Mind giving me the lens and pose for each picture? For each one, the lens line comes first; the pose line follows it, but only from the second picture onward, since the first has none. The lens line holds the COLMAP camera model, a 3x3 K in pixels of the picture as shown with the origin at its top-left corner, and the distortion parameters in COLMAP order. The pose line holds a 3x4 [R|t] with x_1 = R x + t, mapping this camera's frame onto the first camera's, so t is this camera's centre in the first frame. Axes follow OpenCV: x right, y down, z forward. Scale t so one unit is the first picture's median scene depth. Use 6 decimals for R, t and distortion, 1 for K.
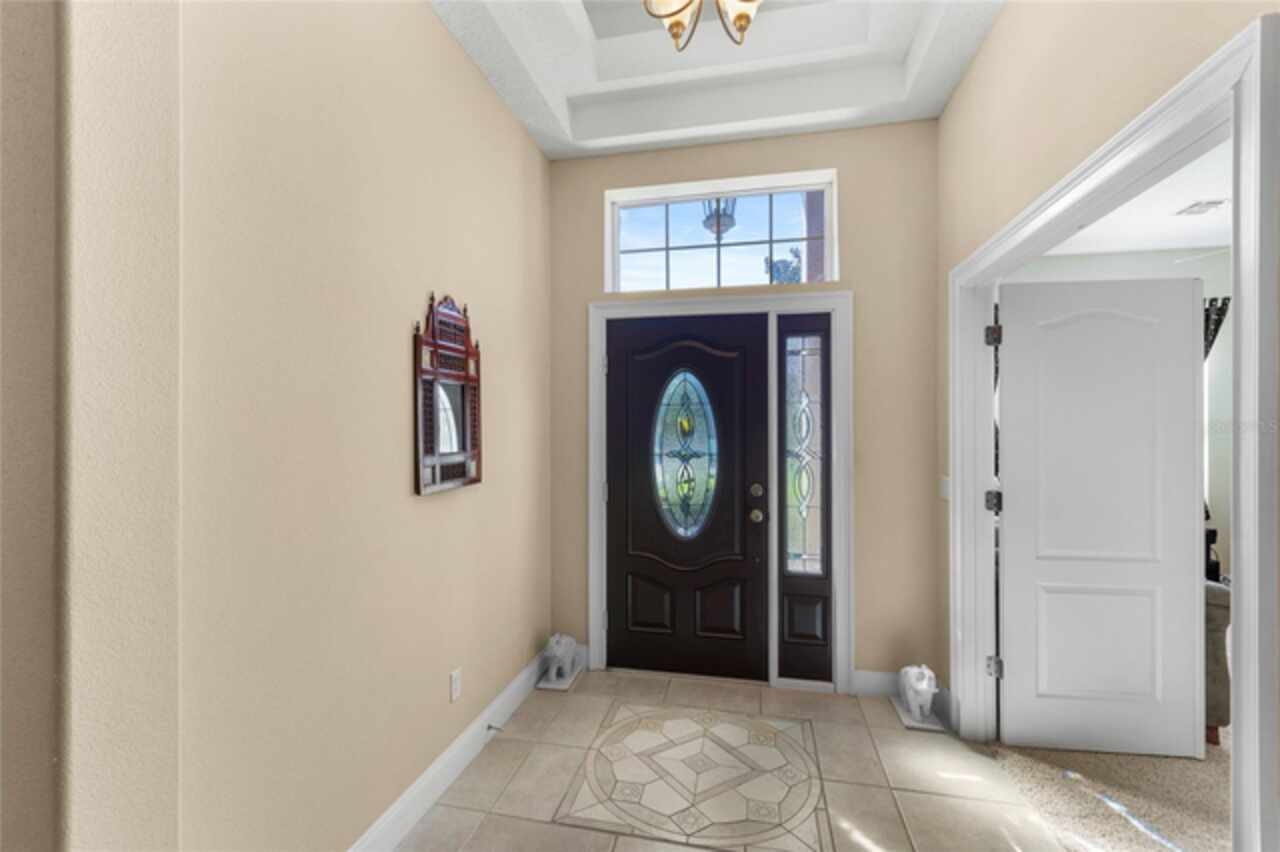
lens RADIAL K [[593.0, 0, 637.2], [0, 593.0, 426.1], [0, 0, 1]] dist [0.007177, -0.002248]
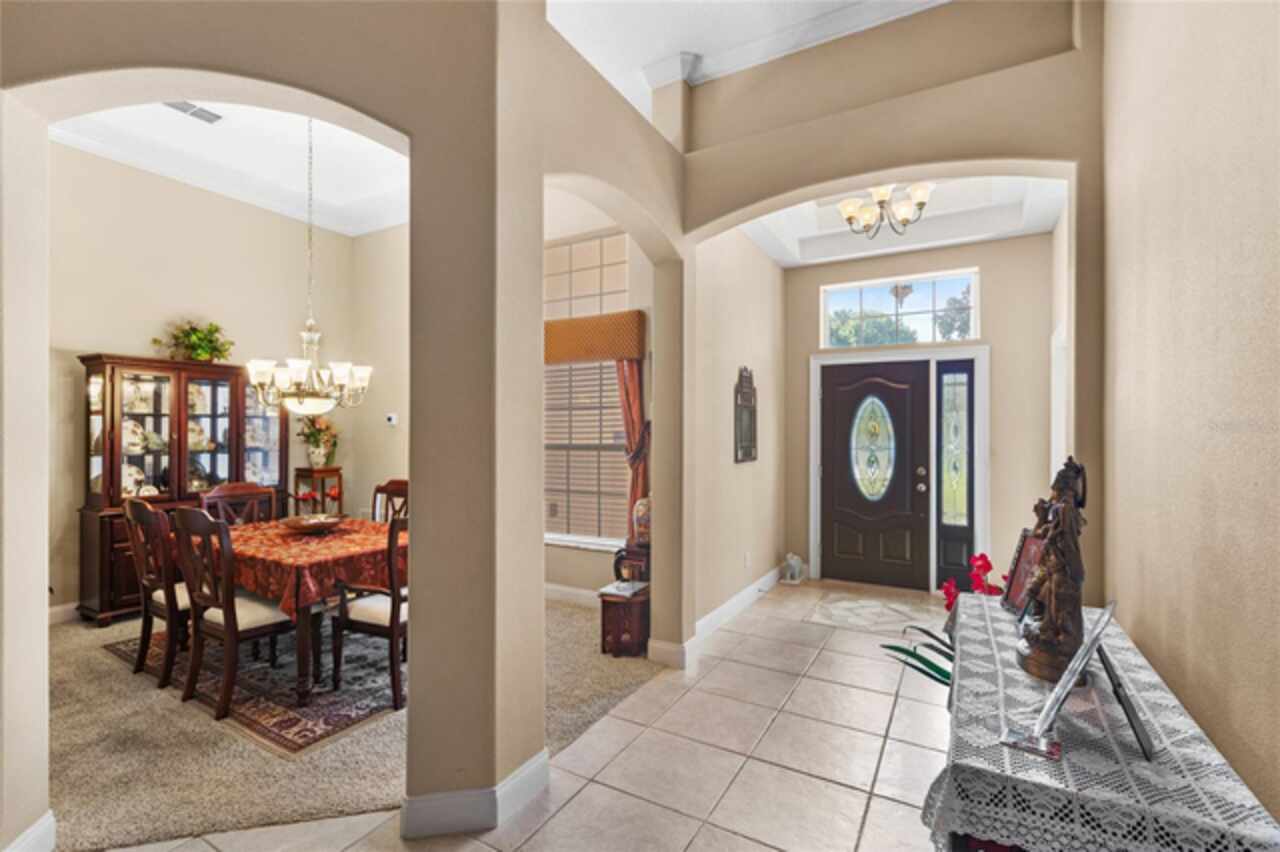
lens RADIAL K [[593.0, 0, 622.0], [0, 593.0, 430.1], [0, 0, 1]] dist [0.007177, -0.002248]
pose [[0.946031, 0.002914, -0.324064, -0.043044], [-0.003477, 0.999993, -0.001159, 0.001920], [0.324058, 0.002224, 0.946035, -0.777354]]
